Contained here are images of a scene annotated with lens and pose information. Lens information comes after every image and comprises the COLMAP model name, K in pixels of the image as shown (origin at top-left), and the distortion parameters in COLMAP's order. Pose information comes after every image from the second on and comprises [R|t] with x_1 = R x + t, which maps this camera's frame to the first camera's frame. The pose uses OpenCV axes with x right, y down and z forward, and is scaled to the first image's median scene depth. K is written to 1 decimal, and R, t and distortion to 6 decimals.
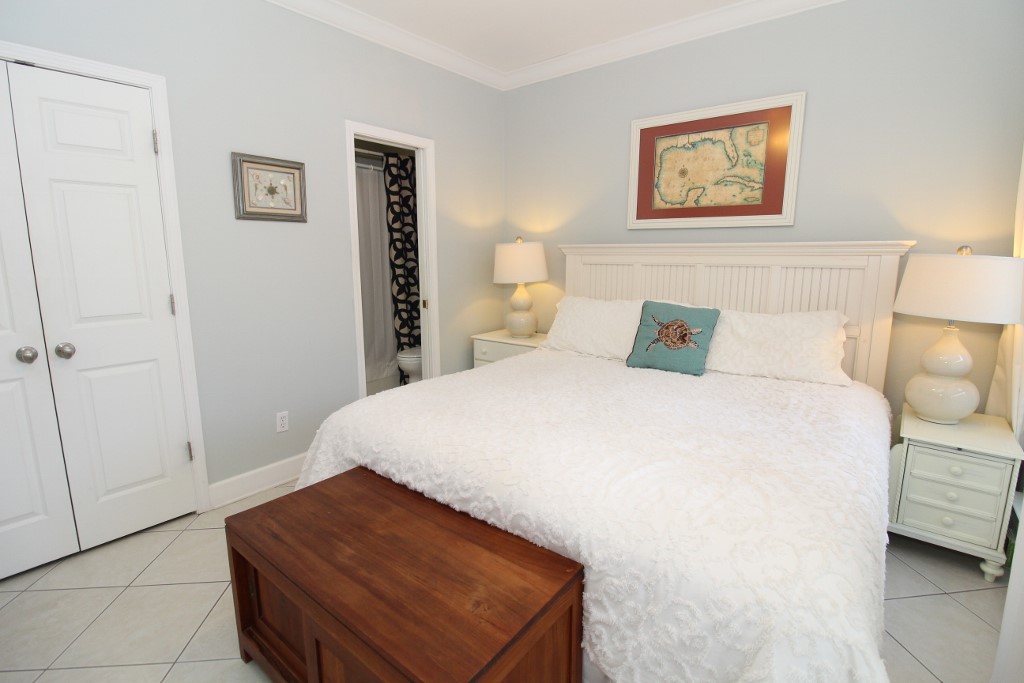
lens RADIAL K [[472.5, 0, 515.4], [0, 472.5, 333.9], [0, 0, 1]] dist [-0.010414, -0.004505]
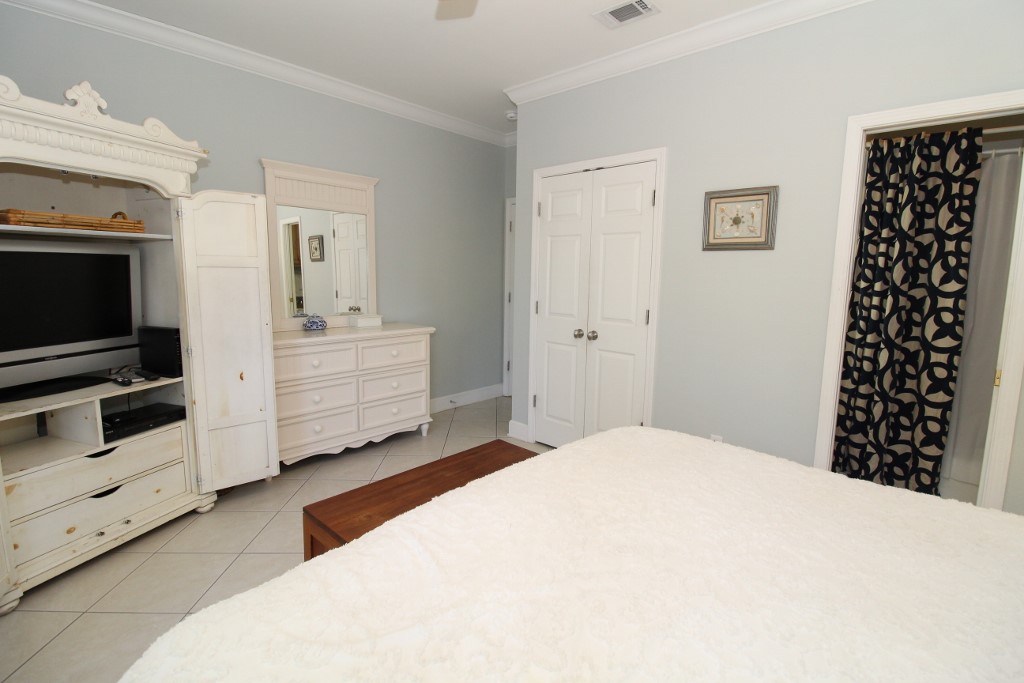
lens RADIAL K [[472.5, 0, 517.4], [0, 472.5, 335.0], [0, 0, 1]] dist [-0.010414, -0.004505]
pose [[-0.058794, 0.131439, -0.989579, 0.515386], [-0.186901, 0.972316, 0.140250, -0.108765], [0.980618, 0.193199, -0.032600, 0.567454]]
